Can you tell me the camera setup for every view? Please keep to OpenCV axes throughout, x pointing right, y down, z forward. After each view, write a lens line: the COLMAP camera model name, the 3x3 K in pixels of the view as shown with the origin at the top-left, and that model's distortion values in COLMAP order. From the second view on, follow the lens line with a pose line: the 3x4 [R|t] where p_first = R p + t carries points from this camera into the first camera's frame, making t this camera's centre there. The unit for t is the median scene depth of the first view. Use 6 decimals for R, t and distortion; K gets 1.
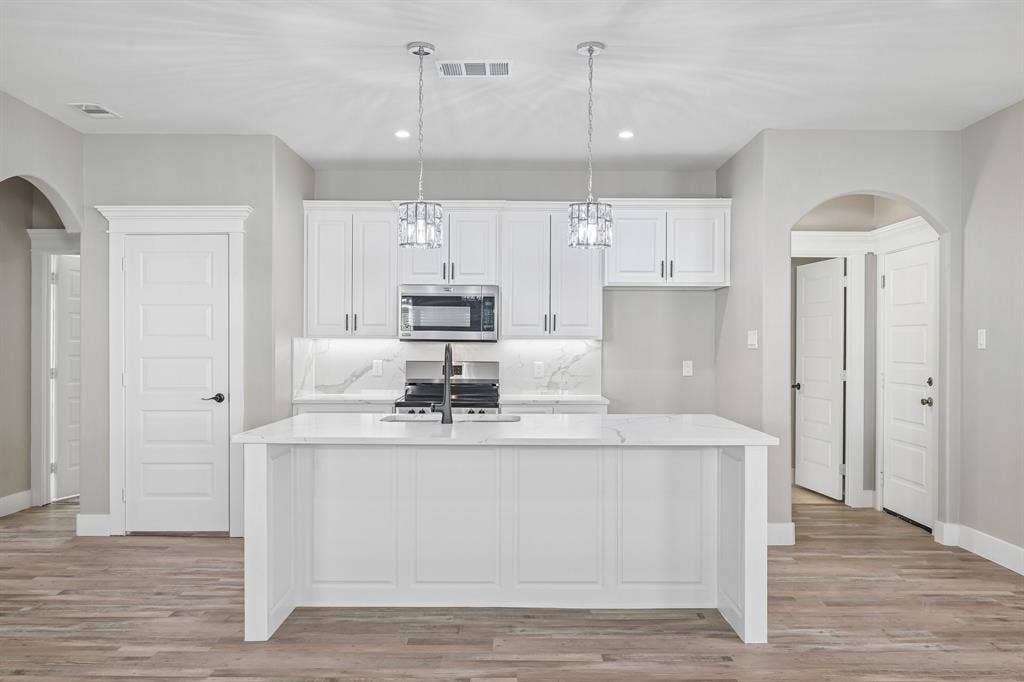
lens RADIAL K [[848.3, 0, 513.4], [0, 848.3, 343.7], [0, 0, 1]] dist [-0.009748, 0.014331]
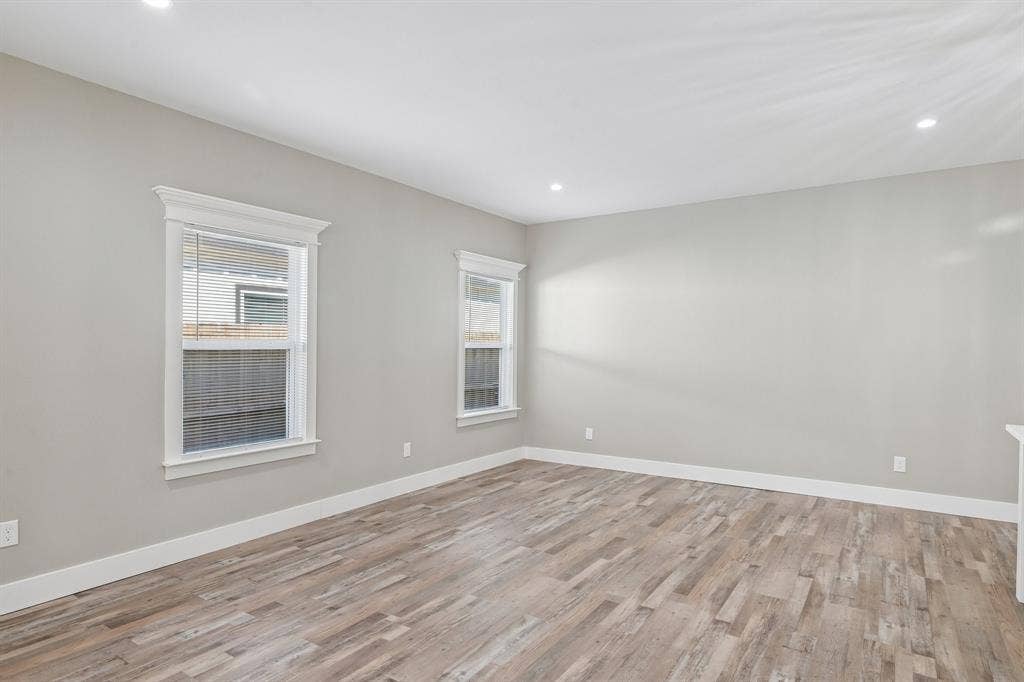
lens RADIAL K [[579.0, 0, 517.8], [0, 579.0, 348.0], [0, 0, 1]] dist [-0.002119, 0.000694]
pose [[-0.557273, -0.002950, -0.830324, 0.446087], [-0.007236, 0.999973, 0.001303, 0.000608], [0.830297, 0.006734, -0.557280, 0.503651]]
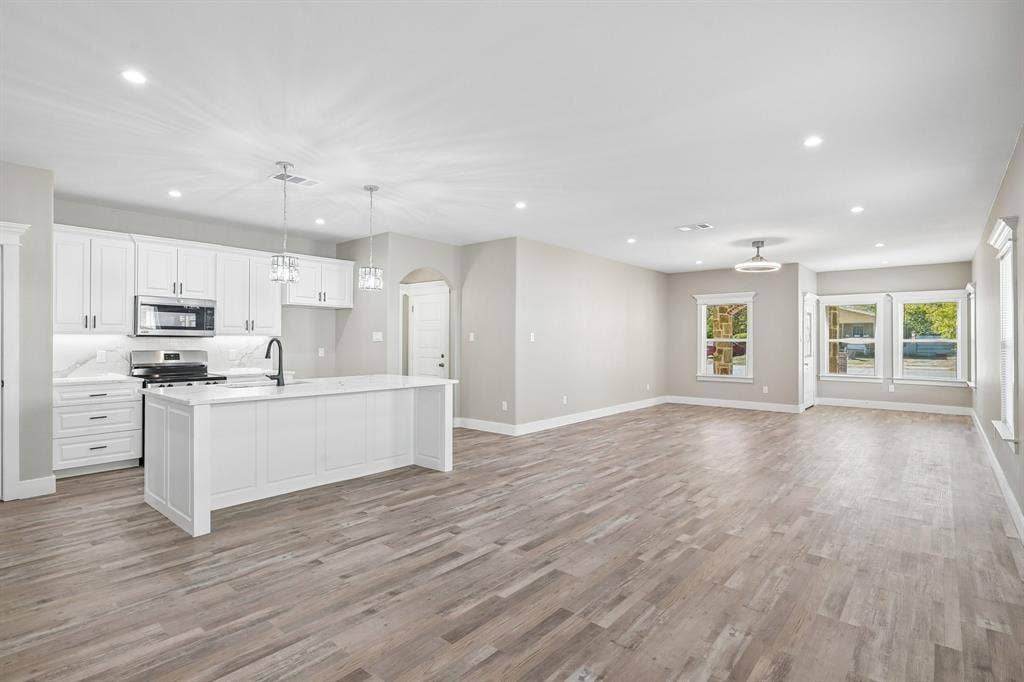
lens RADIAL K [[509.7, 0, 518.1], [0, 509.7, 340.0], [0, 0, 1]] dist [0.000910, -0.000243]
pose [[0.645860, -0.000795, 0.763456, -0.369423], [-0.001853, 0.999995, 0.002608, -0.000470], [-0.763454, -0.003099, 0.645855, -0.010845]]
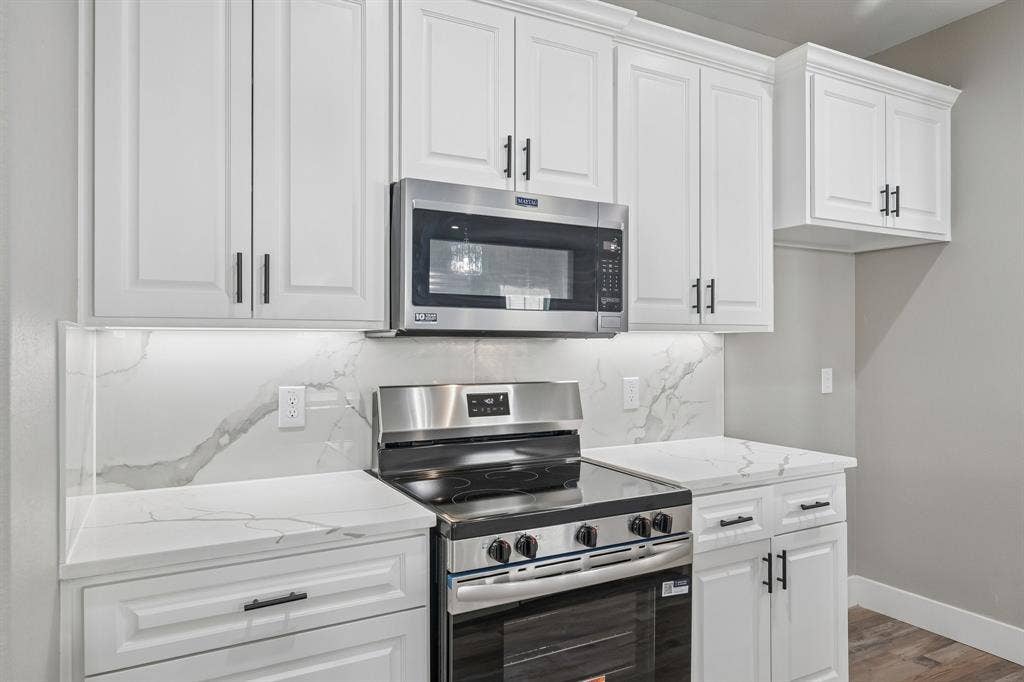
lens RADIAL K [[663.1, 0, 515.1], [0, 663.1, 343.9], [0, 0, 1]] dist [0.001132, -0.003928]
pose [[0.881230, -0.006993, 0.472636, -0.225524], [0.003909, 0.999964, 0.007506, -0.001589], [-0.472672, -0.004767, 0.881226, 0.733950]]
